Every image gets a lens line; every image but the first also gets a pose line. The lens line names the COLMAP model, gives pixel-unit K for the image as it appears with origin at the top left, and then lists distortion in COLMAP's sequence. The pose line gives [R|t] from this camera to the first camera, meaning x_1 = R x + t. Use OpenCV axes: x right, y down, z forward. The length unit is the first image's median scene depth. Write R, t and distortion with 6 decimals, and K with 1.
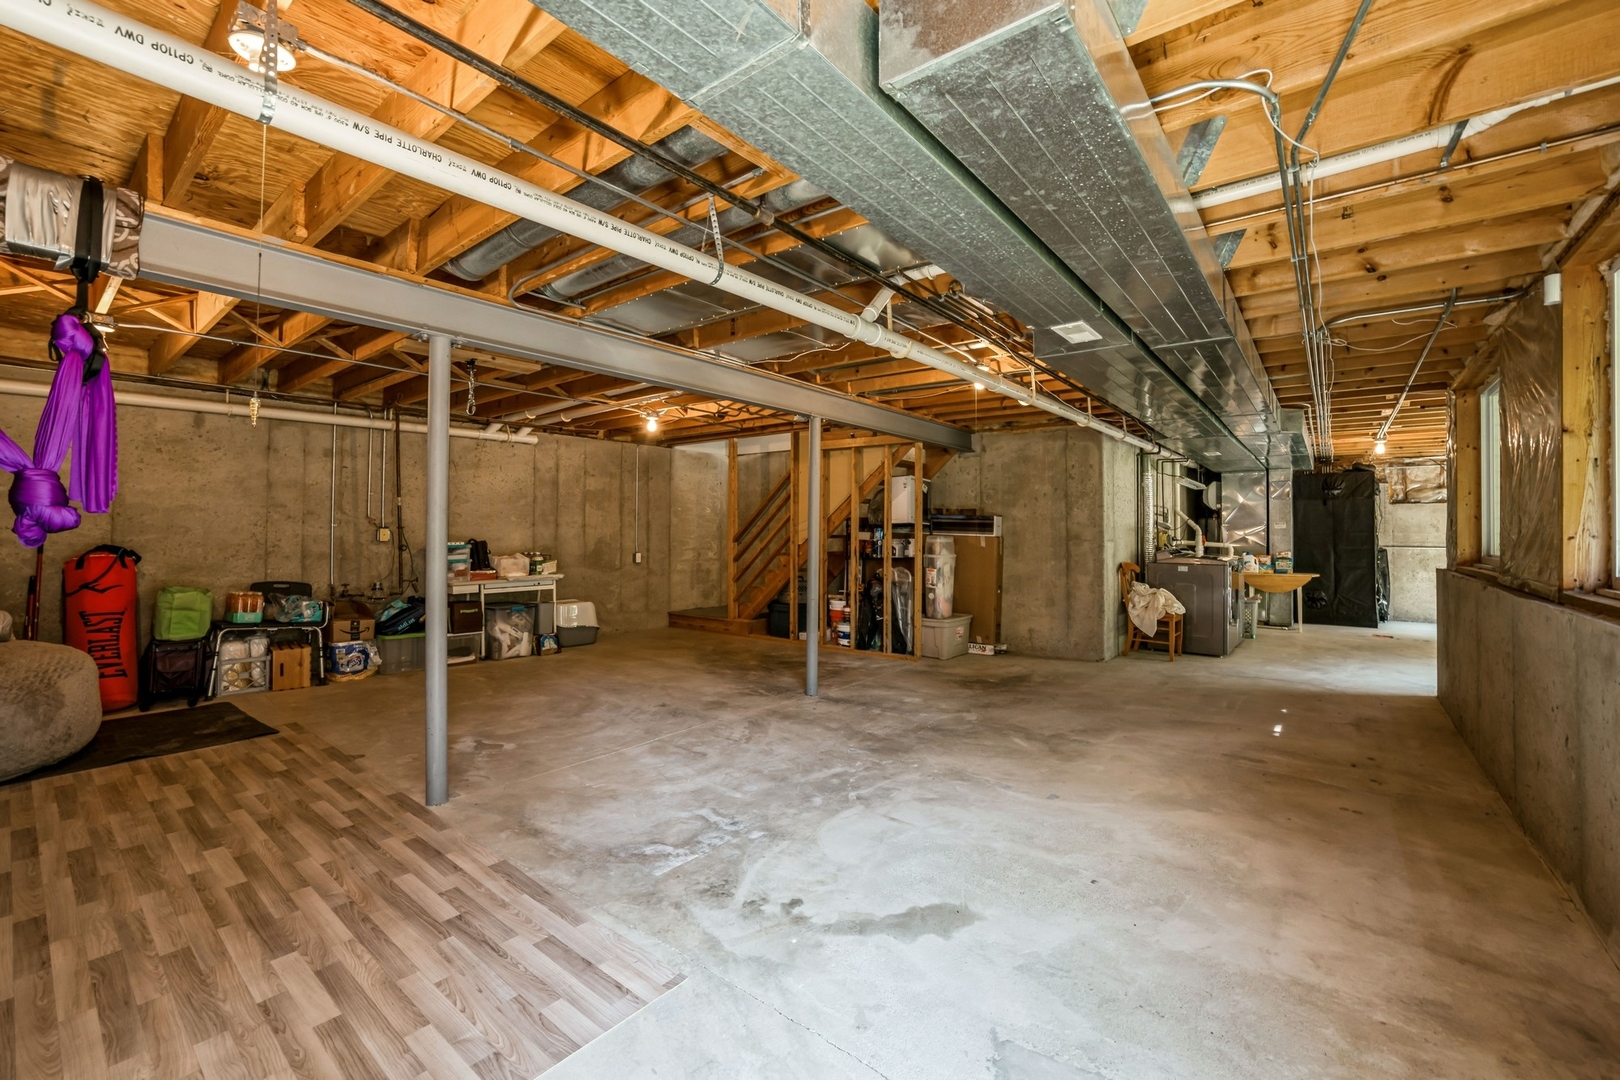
lens RADIAL K [[653.5, 0, 806.1], [0, 653.5, 529.1], [0, 0, 1]] dist [0.000253, 0.000059]
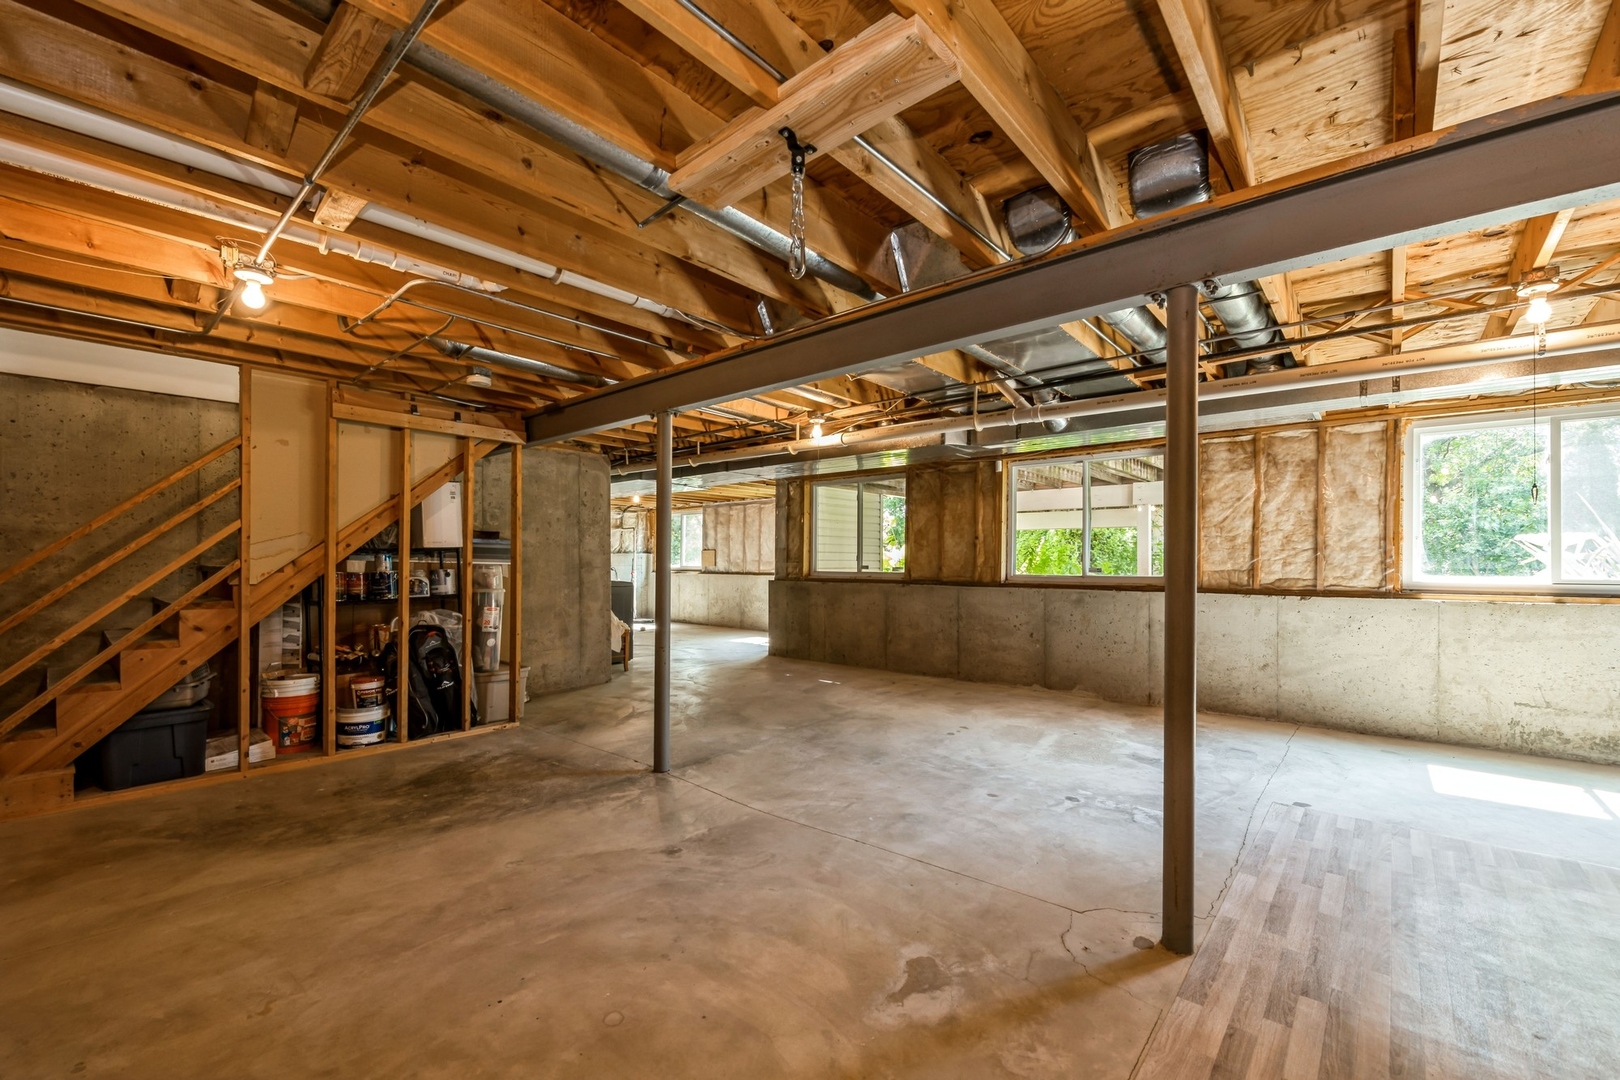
lens RADIAL K [[653.5, 0, 806.2], [0, 653.5, 556.3], [0, 0, 1]] dist [0.000253, 0.000059]
pose [[0.050804, 0.009390, 0.998664, -1.011550], [-0.007839, 0.999929, -0.009003, 0.011100], [-0.998678, -0.007372, 0.050874, 1.074380]]
